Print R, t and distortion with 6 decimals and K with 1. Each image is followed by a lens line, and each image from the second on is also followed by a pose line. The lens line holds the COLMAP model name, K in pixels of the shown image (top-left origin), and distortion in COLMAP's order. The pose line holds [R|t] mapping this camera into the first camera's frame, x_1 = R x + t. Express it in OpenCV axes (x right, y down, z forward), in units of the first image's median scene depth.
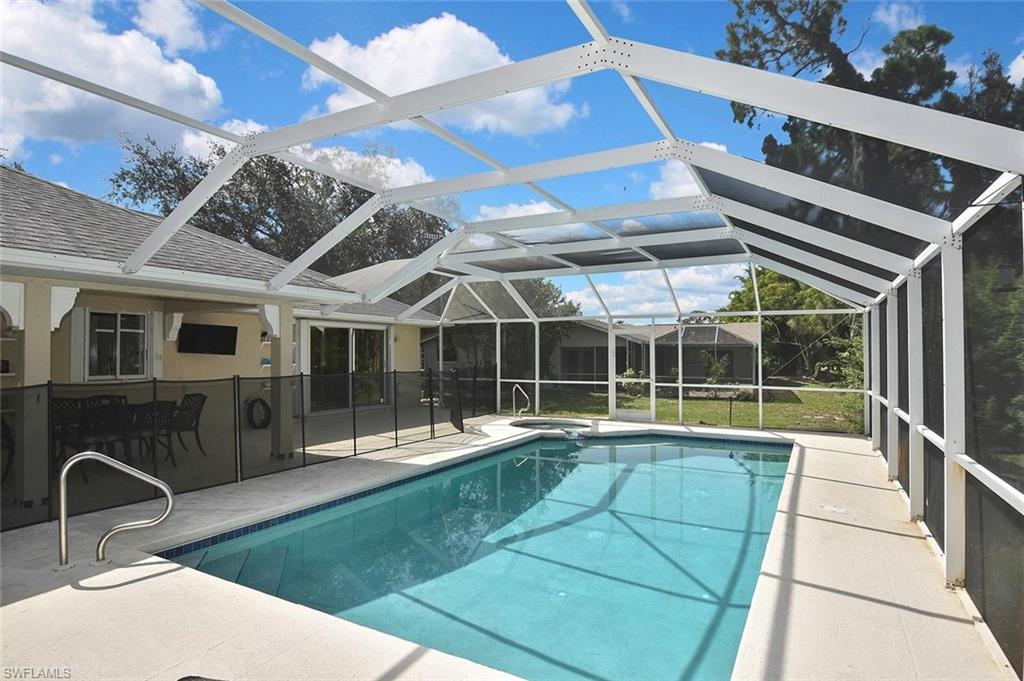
lens RADIAL K [[557.2, 0, 513.0], [0, 557.2, 346.6], [0, 0, 1]] dist [-0.012912, -0.004935]
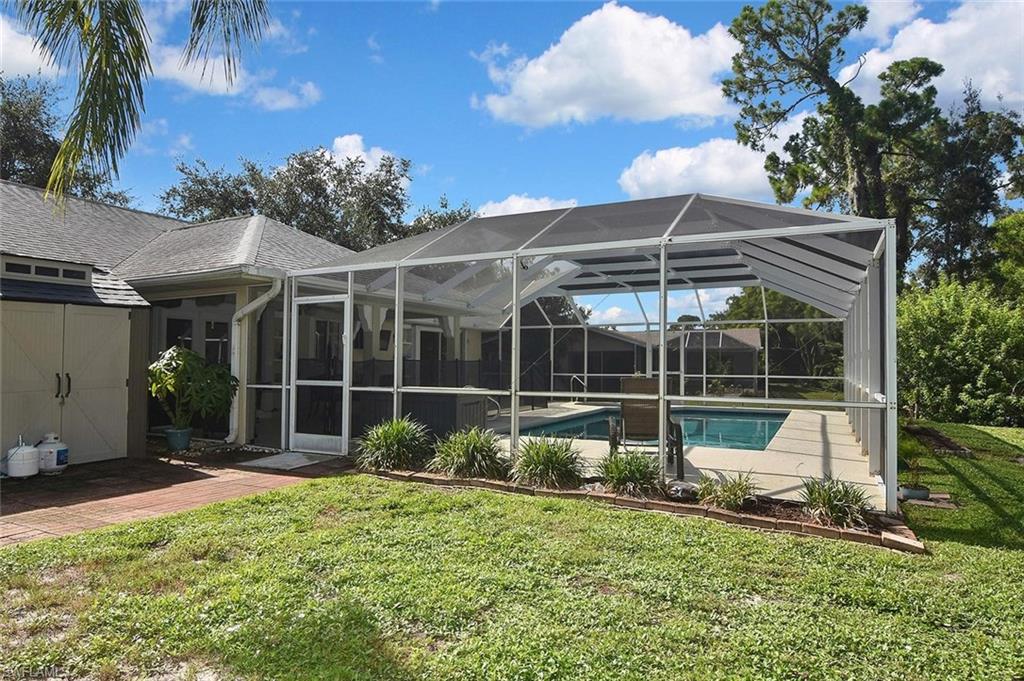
lens RADIAL K [[621.9, 0, 443.0], [0, 621.9, 357.9], [0, 0, 1]] dist [-0.020254, -0.005566]
pose [[0.998686, 0.005573, -0.050936, -0.120621], [-0.005309, 0.999972, 0.005308, 0.011446], [0.050965, -0.005030, 0.998688, -0.246337]]
